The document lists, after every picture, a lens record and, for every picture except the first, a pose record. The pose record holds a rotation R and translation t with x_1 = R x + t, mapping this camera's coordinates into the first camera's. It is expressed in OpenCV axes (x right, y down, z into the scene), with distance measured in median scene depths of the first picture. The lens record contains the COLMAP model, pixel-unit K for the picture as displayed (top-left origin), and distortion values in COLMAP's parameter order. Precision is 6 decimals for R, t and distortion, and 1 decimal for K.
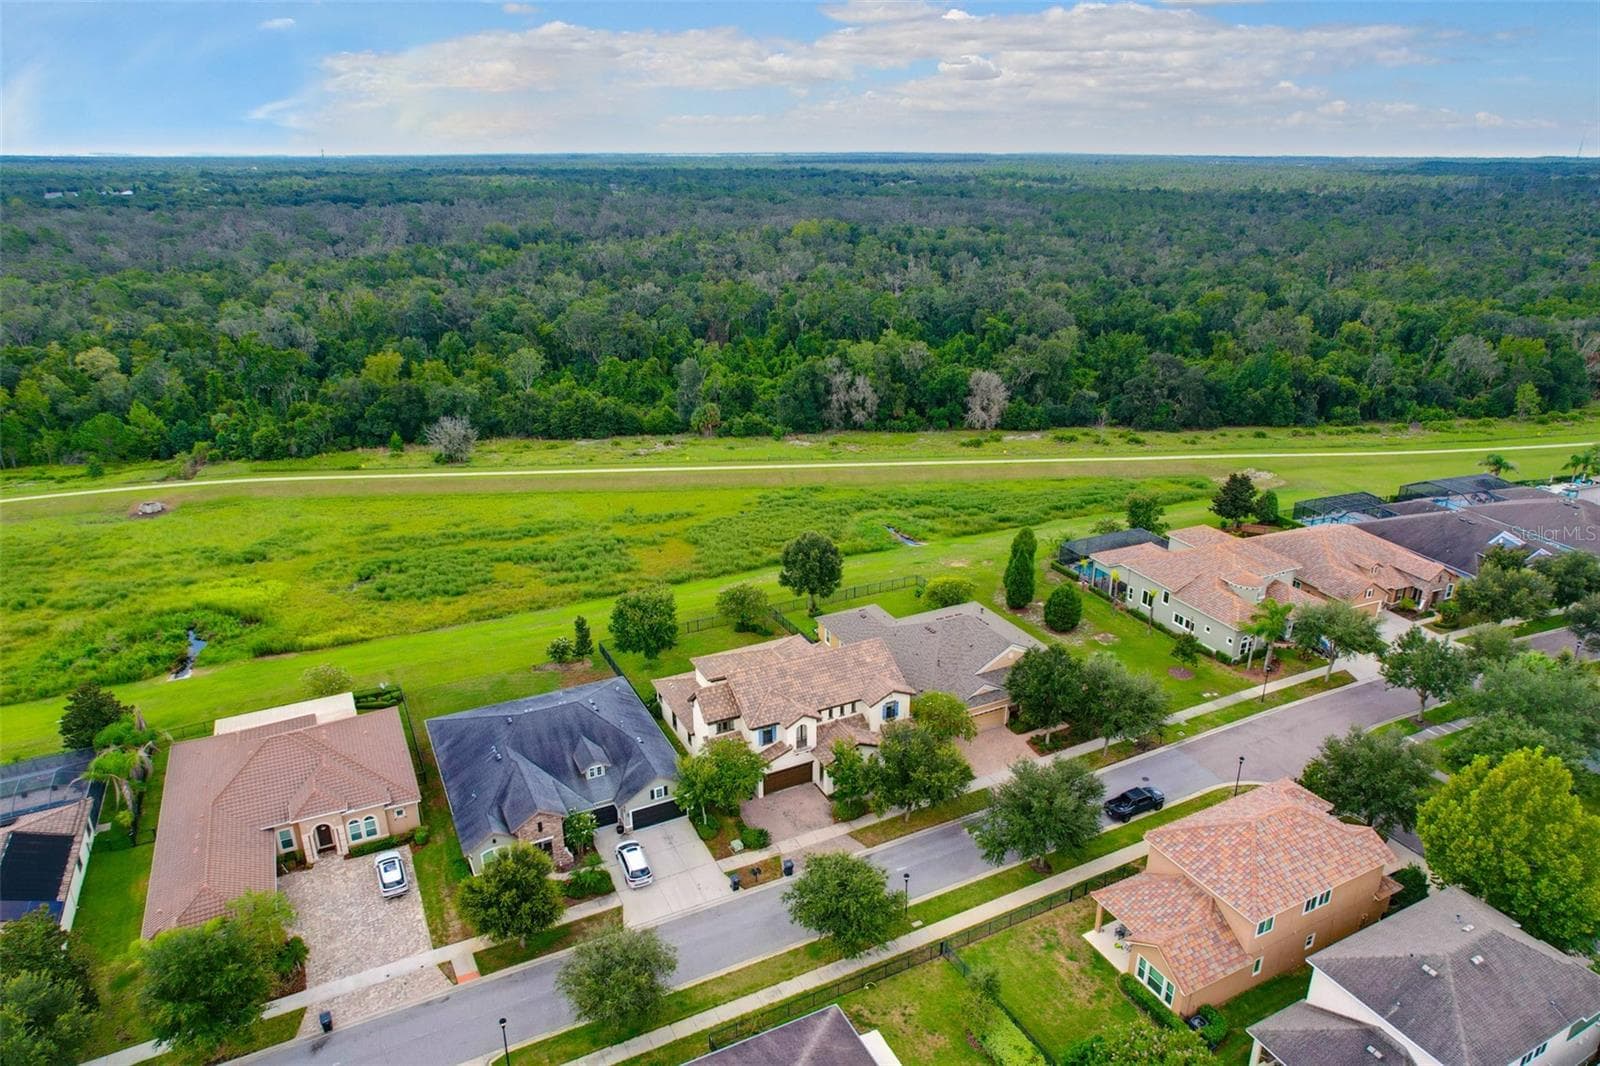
lens RADIAL K [[1017.1, 0, 800.0], [0, 1017.1, 533.0], [0, 0, 1]] dist [-0.039050, 0.004493]
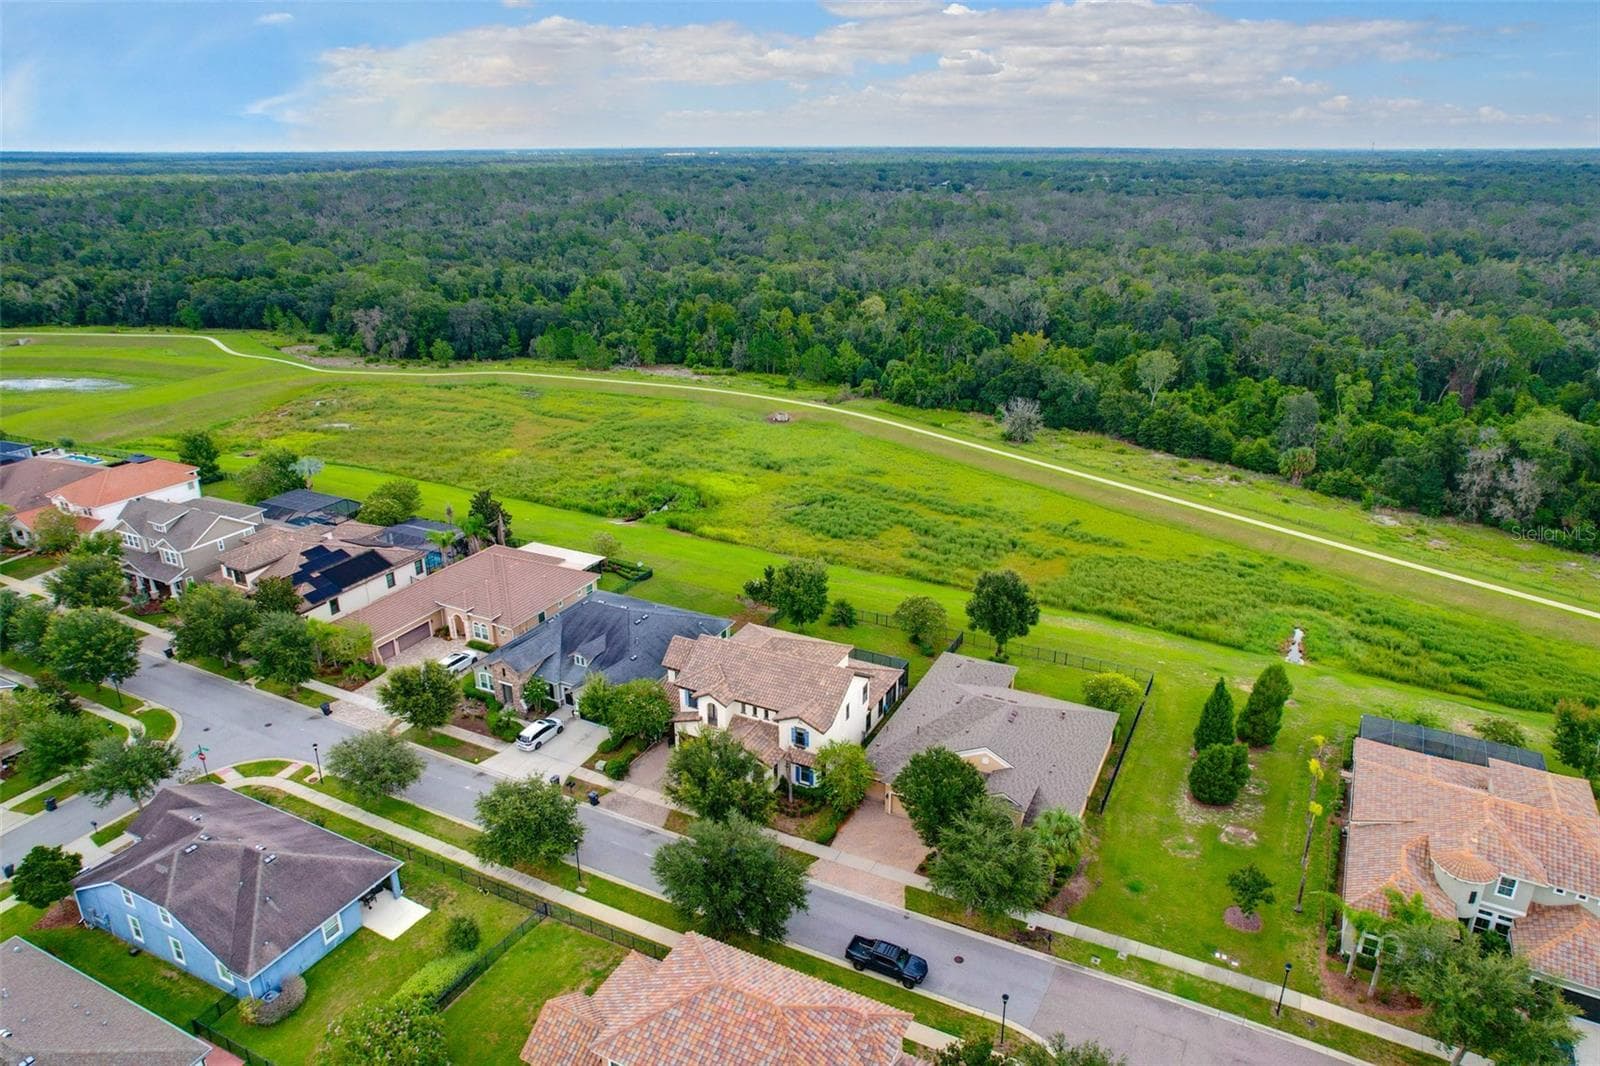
lens RADIAL K [[1017.1, 0, 800.0], [0, 1017.1, 533.0], [0, 0, 1]] dist [-0.039050, 0.004493]
pose [[0.593919, 0.287629, -0.751352, 0.435162], [-0.282527, 0.948994, 0.139961, -0.080954], [0.753285, 0.129152, 0.644888, 0.211187]]
